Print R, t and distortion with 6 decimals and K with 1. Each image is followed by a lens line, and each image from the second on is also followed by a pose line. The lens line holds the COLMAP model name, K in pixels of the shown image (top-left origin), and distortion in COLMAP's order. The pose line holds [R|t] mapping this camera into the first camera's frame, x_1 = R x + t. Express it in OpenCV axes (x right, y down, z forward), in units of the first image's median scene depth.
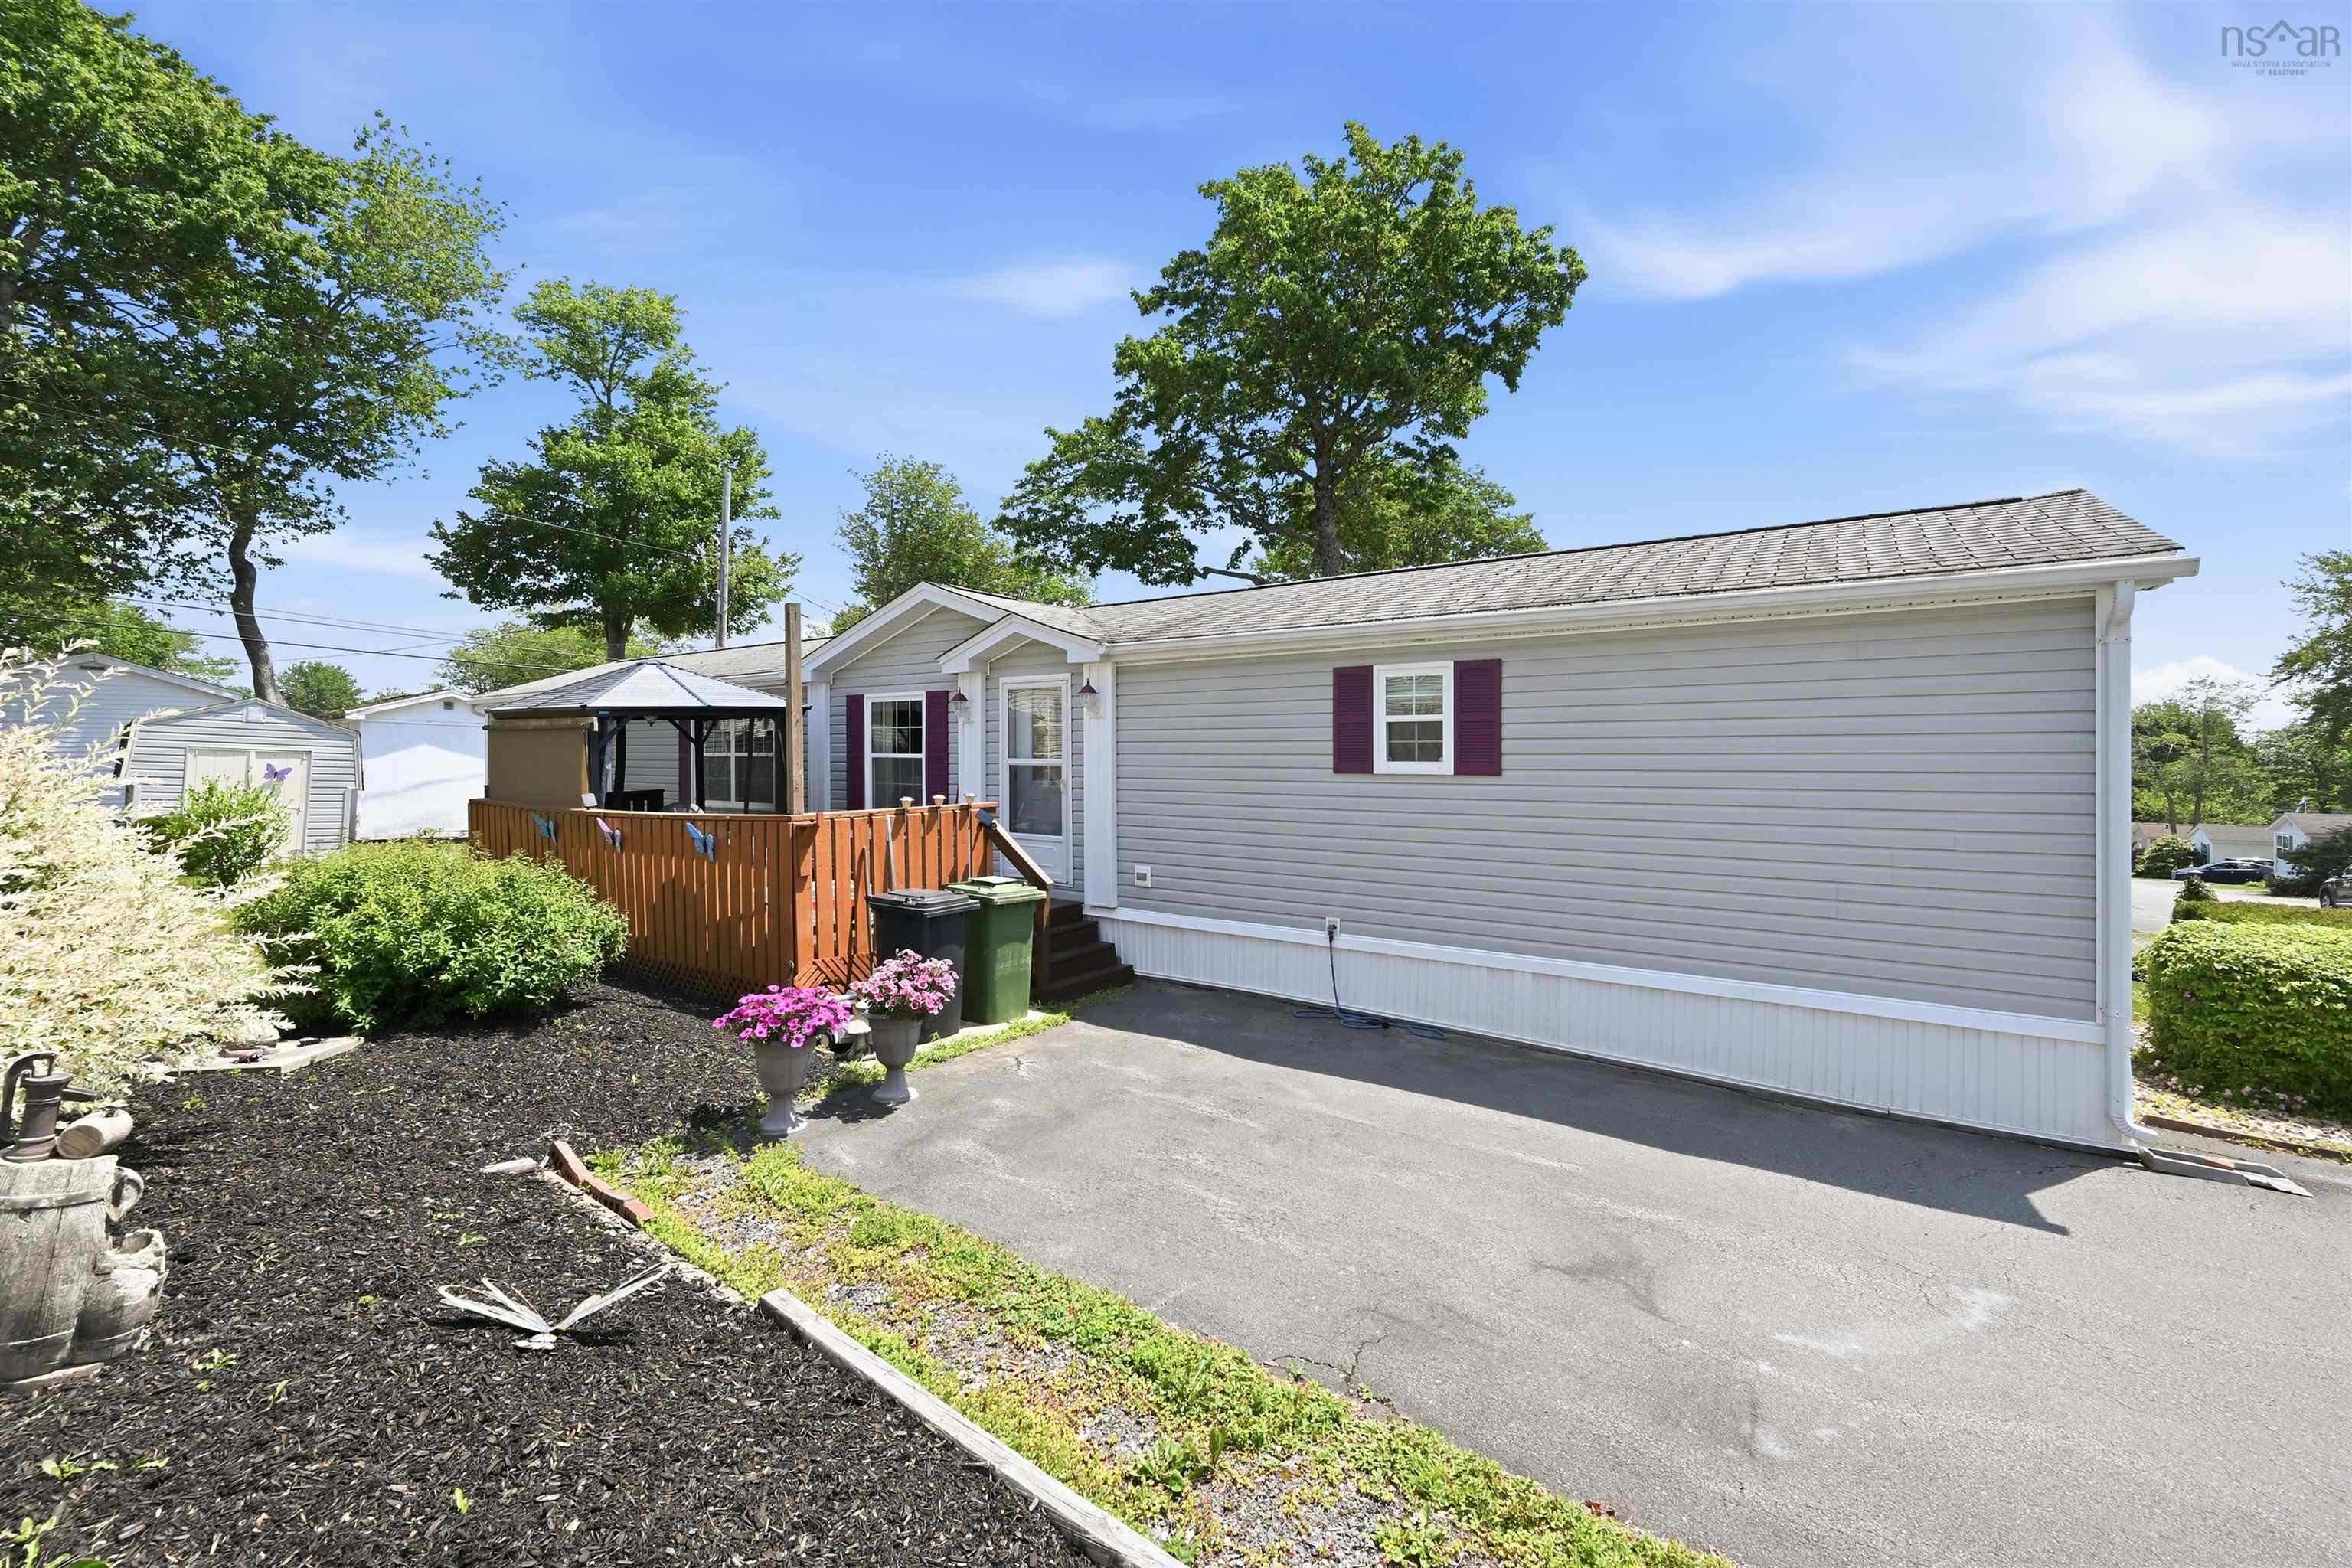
lens RADIAL K [[947.5, 0, 1174.2], [0, 947.5, 748.8], [0, 0, 1]] dist [0.000061, 0.000107]
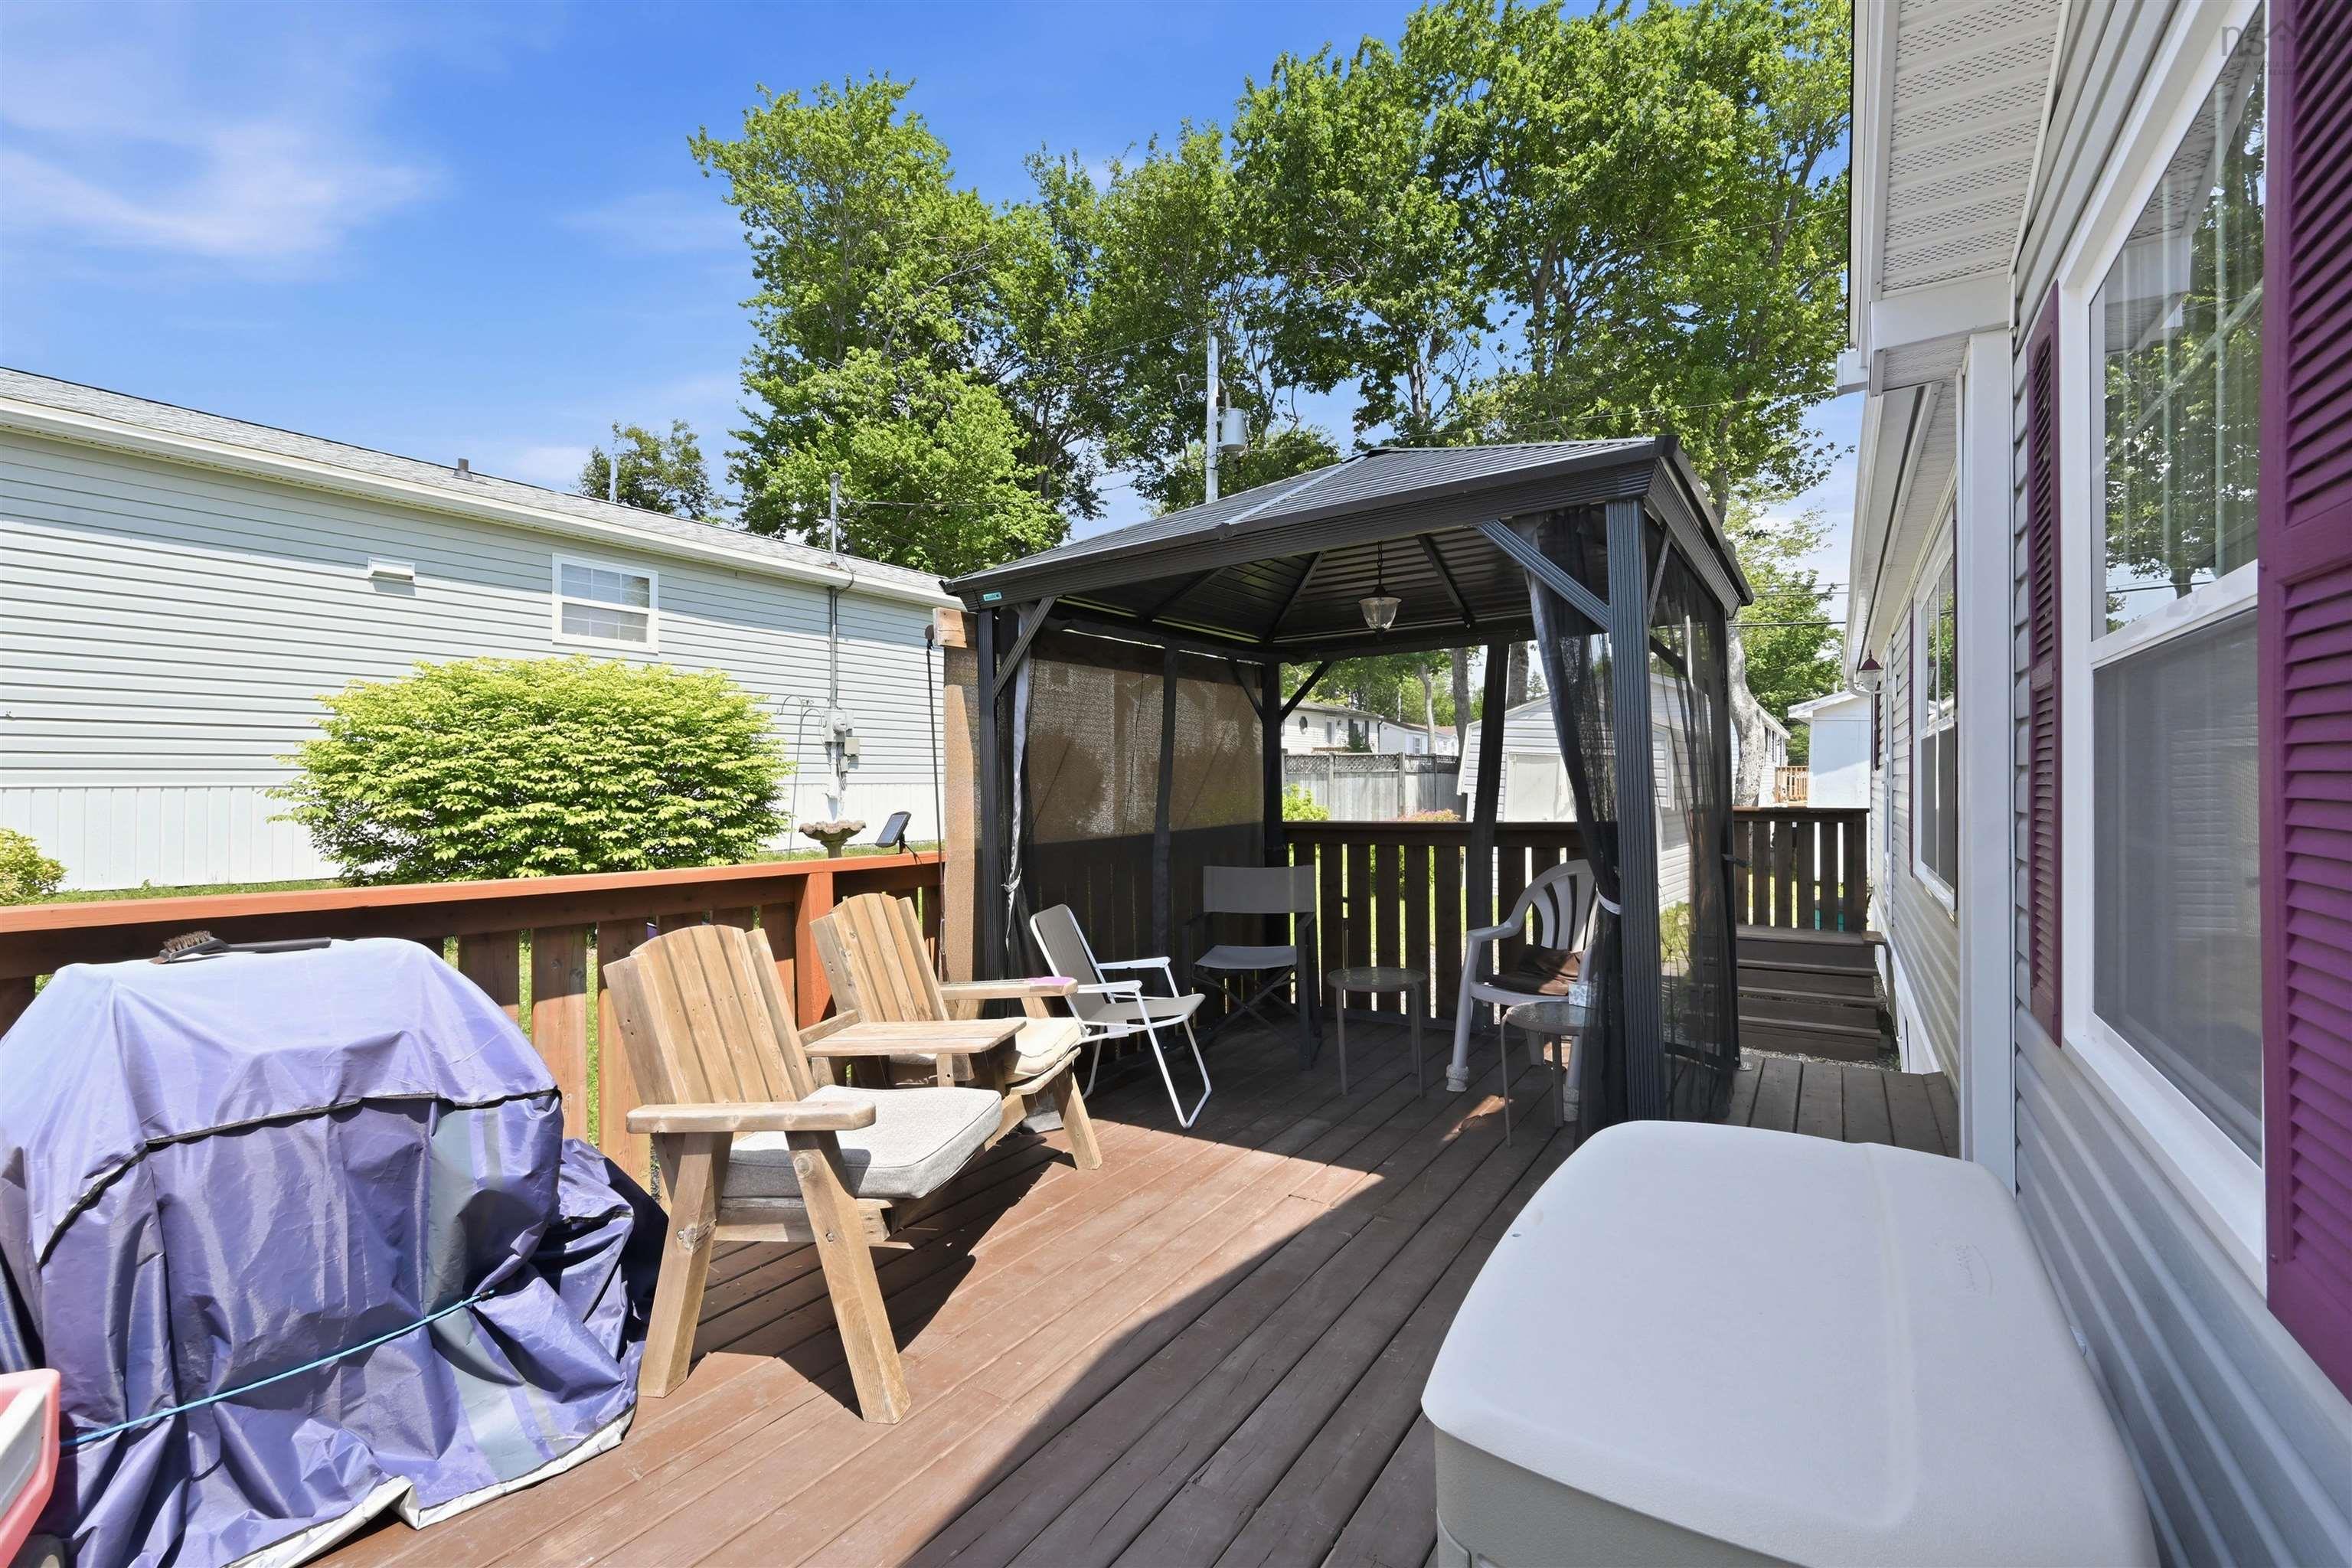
lens RADIAL K [[1019.3, 0, 1179.7], [0, 1019.3, 791.0], [0, 0, 1]] dist [0.001000, -0.000208]
pose [[0.041130, 0.014806, -0.999044, -0.080060], [0.000389, 0.999890, 0.014834, 0.013989], [0.999154, -0.000999, 0.041119, 0.468569]]
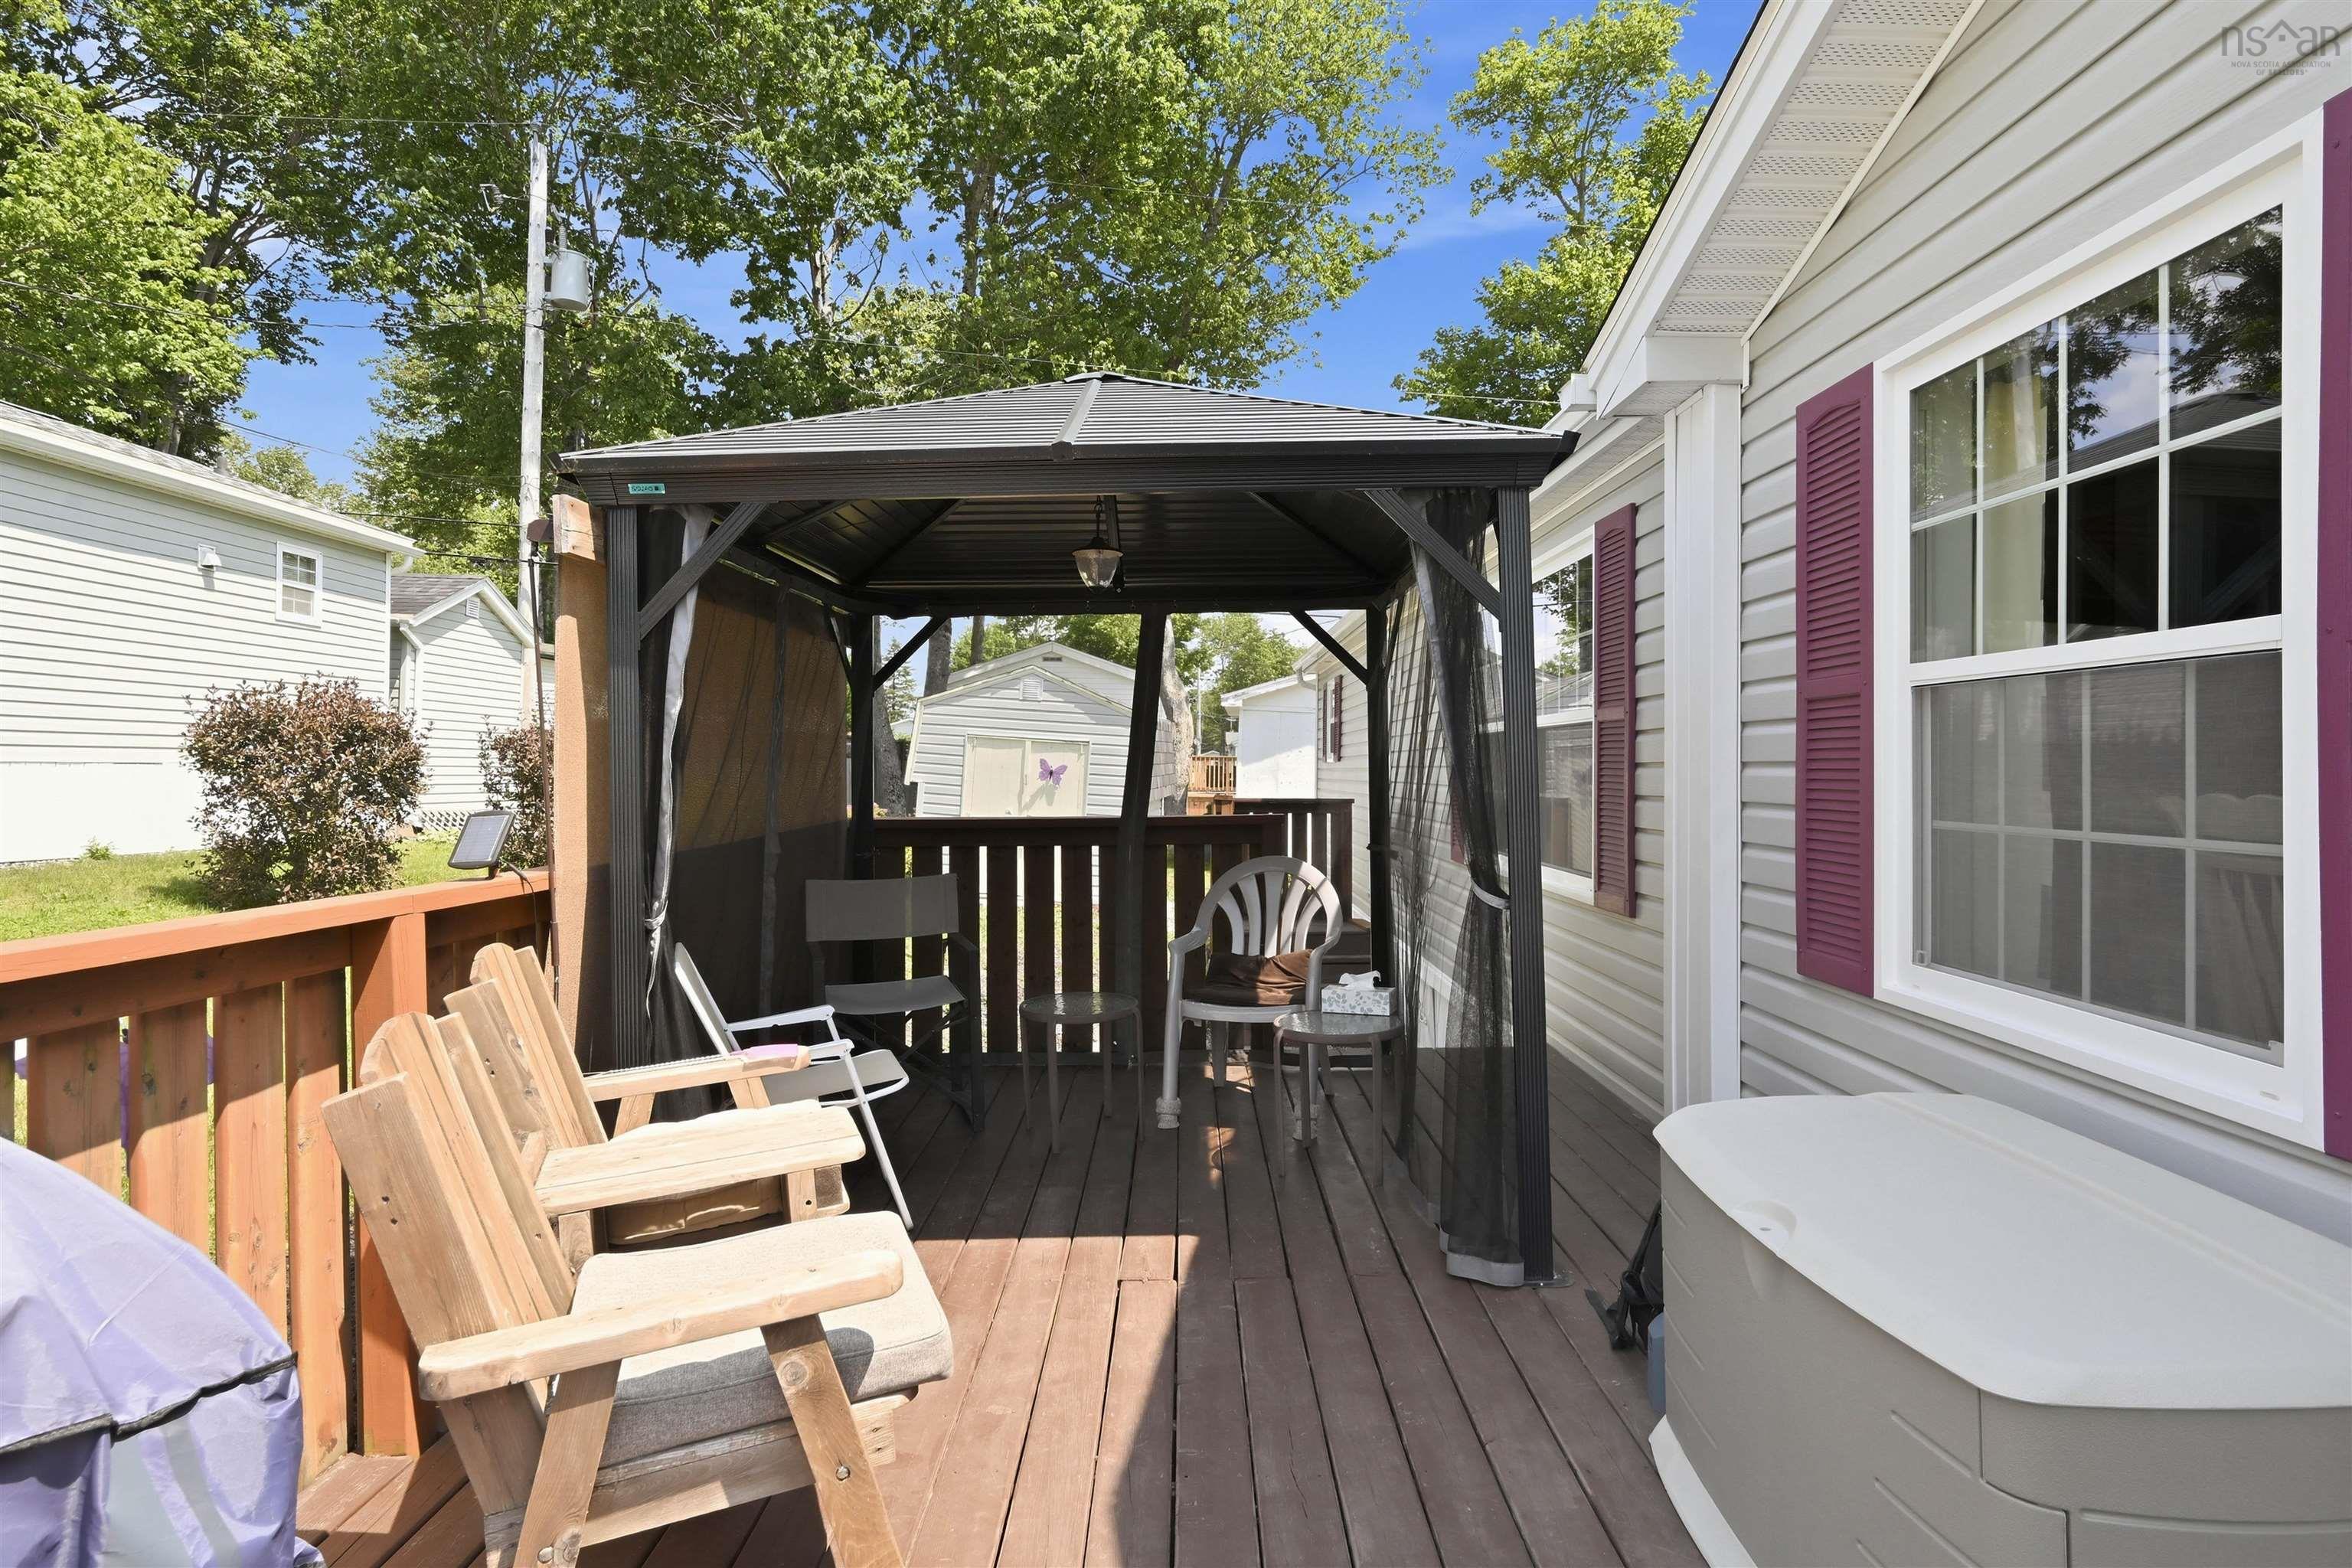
lens RADIAL K [[1236.8, 0, 1203.1], [0, 1236.8, 754.8], [0, 0, 1]] dist [-0.001851, -0.000013]
pose [[0.595190, 0.000357, -0.803585, -0.106407], [-0.012278, 0.999887, -0.008649, 0.014289], [0.803491, 0.015015, 0.595128, 0.404952]]
